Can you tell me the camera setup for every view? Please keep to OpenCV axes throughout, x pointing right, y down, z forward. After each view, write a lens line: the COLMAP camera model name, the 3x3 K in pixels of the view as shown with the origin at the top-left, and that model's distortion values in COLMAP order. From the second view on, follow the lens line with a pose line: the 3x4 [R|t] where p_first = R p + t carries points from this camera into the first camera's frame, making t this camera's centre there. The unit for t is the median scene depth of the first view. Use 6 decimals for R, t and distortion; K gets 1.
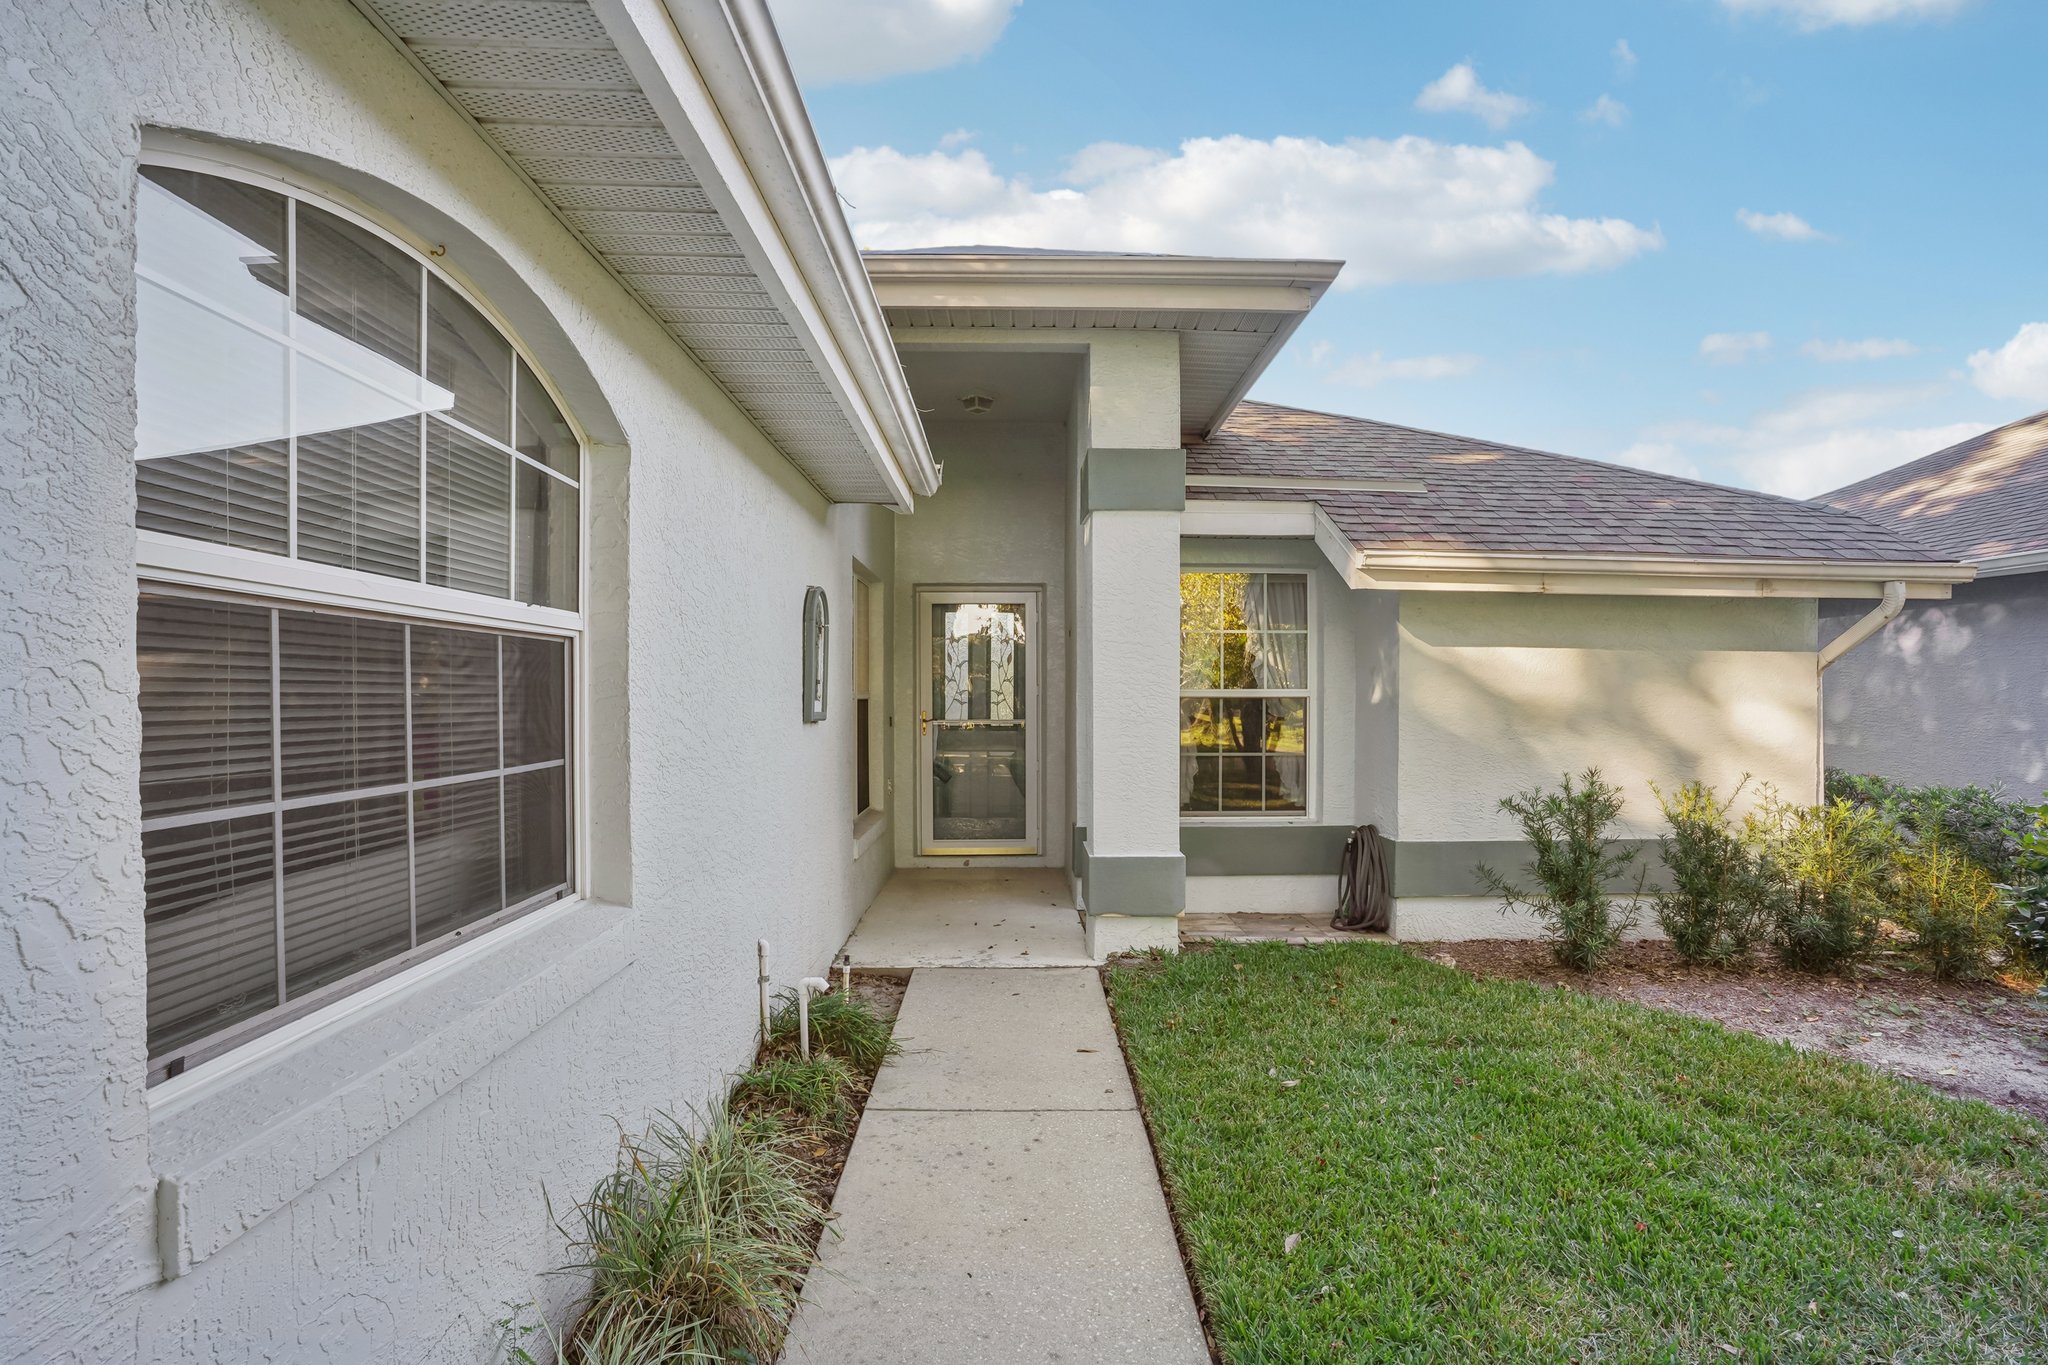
lens RADIAL K [[1020.9, 0, 1024.0], [0, 1020.9, 682.5], [0, 0, 1]] dist [-0.035533, 0.000007]
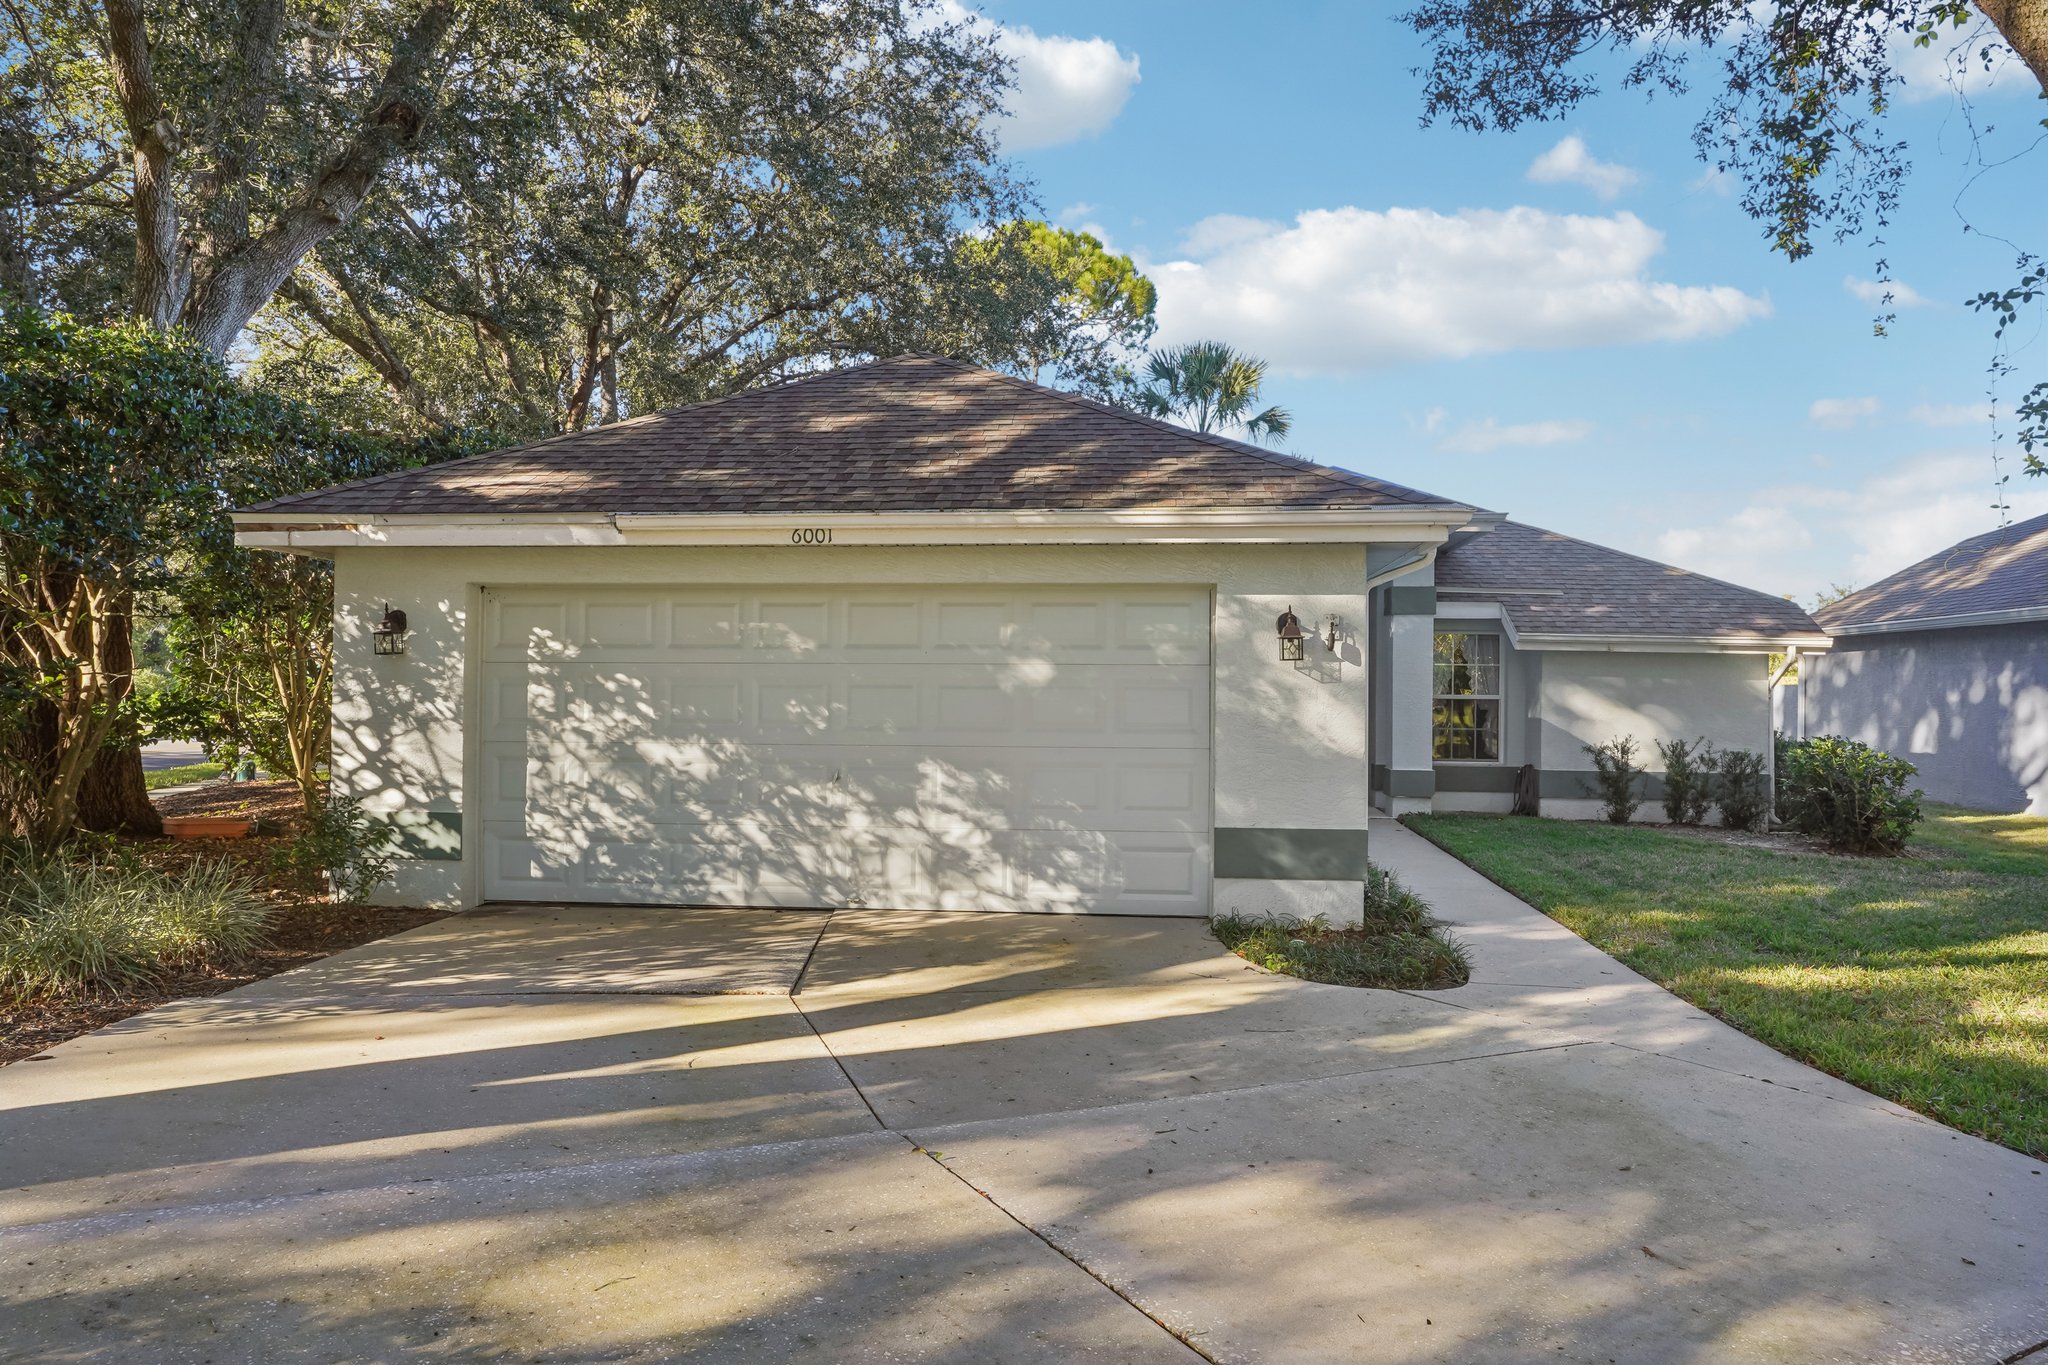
lens RADIAL K [[1391.4, 0, 1024.0], [0, 1391.4, 682.5], [0, 0, 1]] dist [-0.023948, 0.070417]
pose [[0.994993, 0.013681, -0.099001, -0.395534], [-0.013508, 0.999906, 0.002412, -0.015096], [0.099025, -0.001063, 0.995084, -1.889998]]
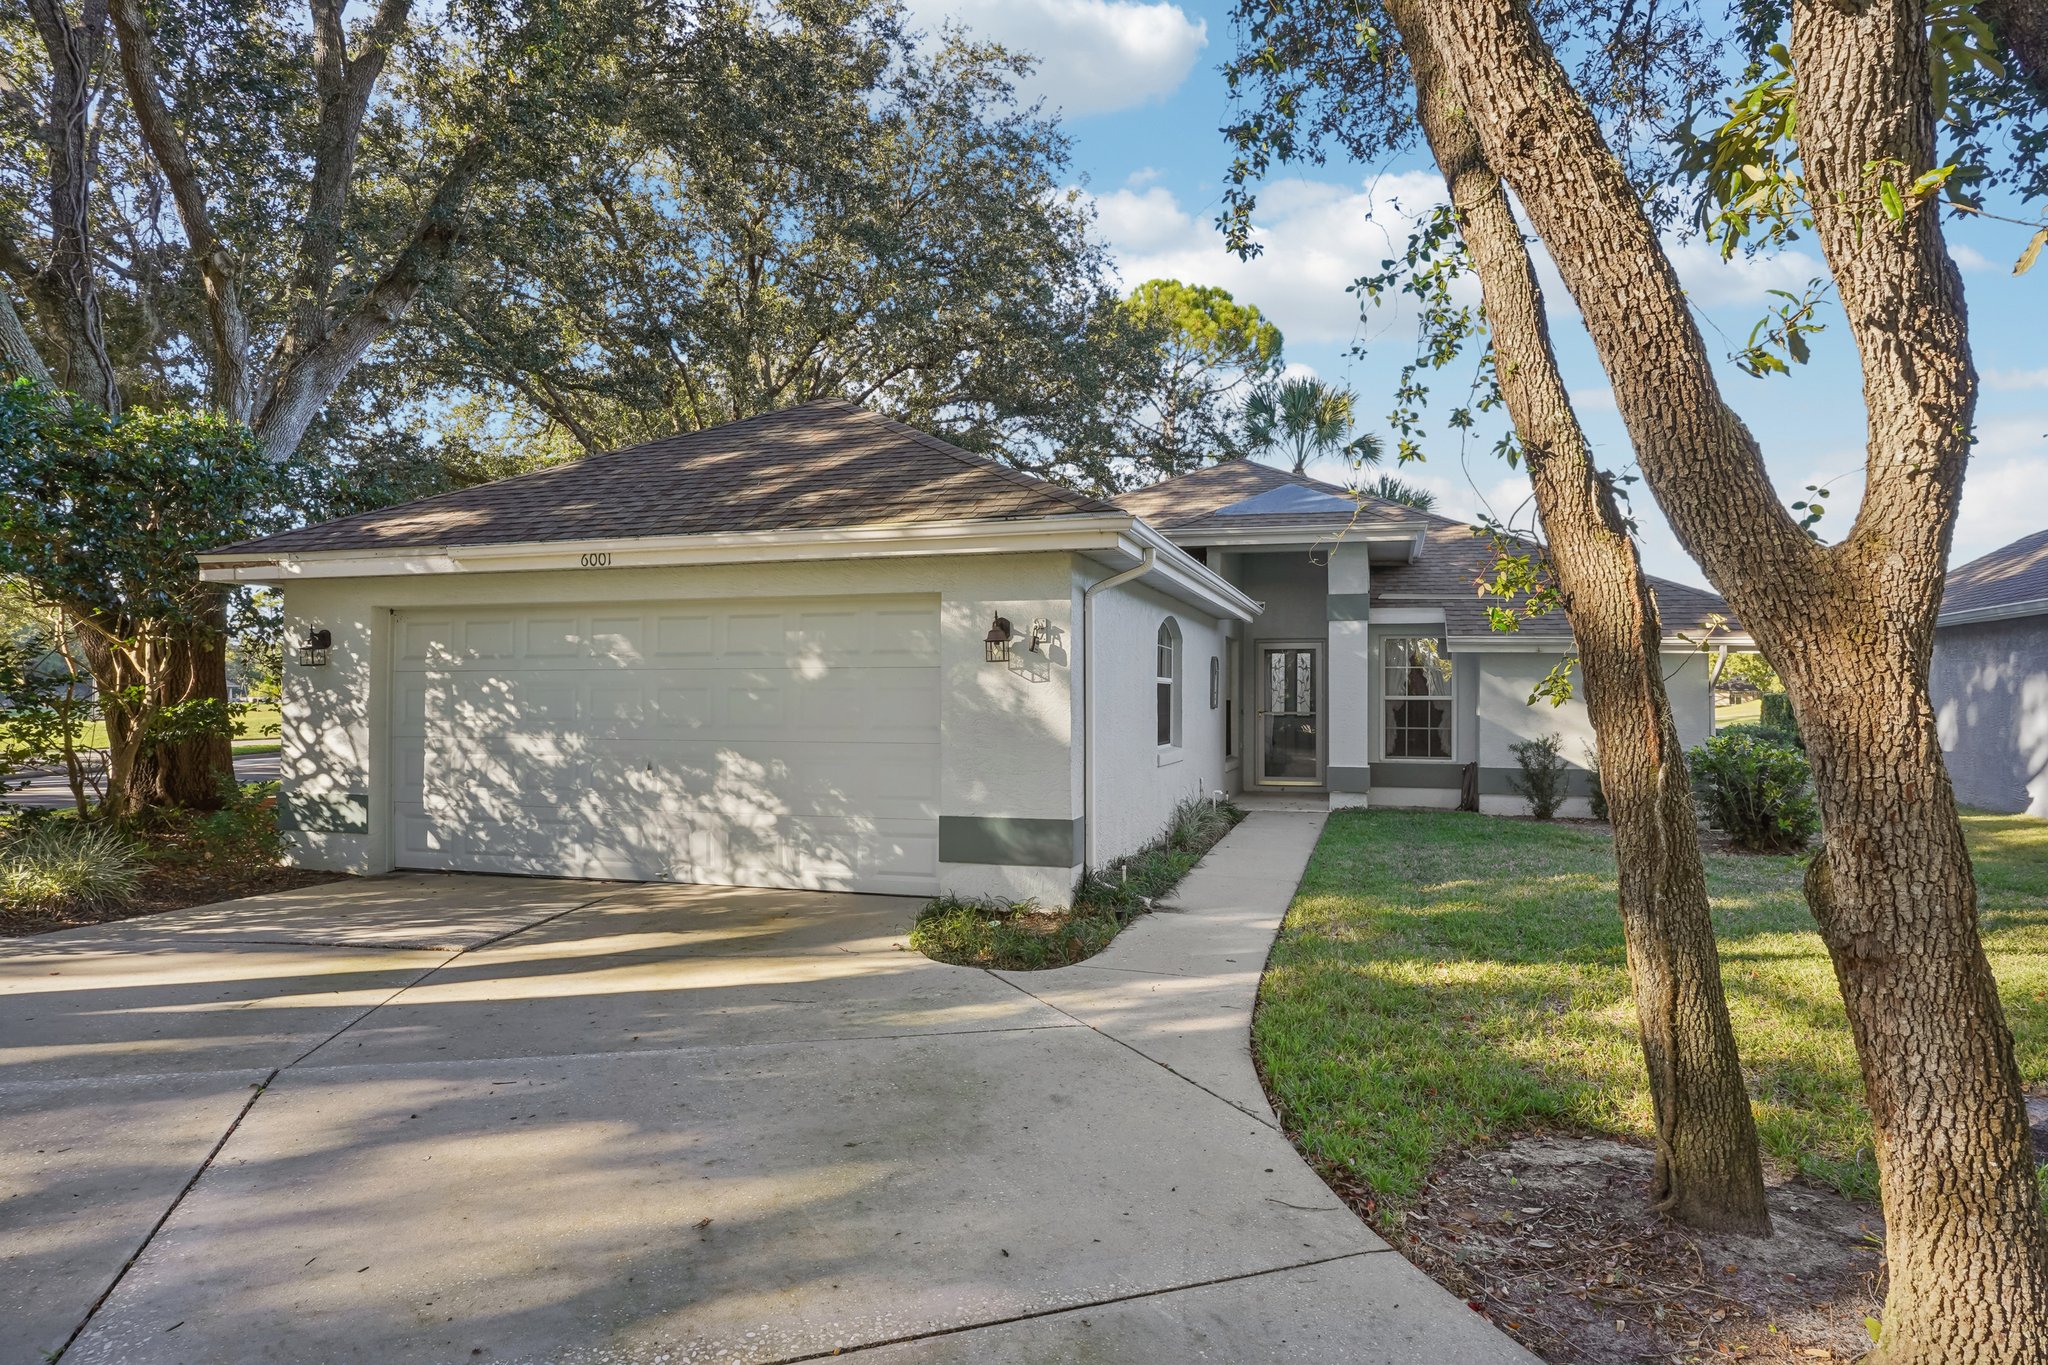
lens RADIAL K [[1212.9, 0, 1024.0], [0, 1212.9, 682.5], [0, 0, 1]] dist [-0.047786, 0.068032]
pose [[0.954954, 0.005855, -0.296695, 0.201575], [-0.006815, 0.999974, -0.002200, -0.011754], [0.296674, 0.004123, 0.954970, -1.708394]]
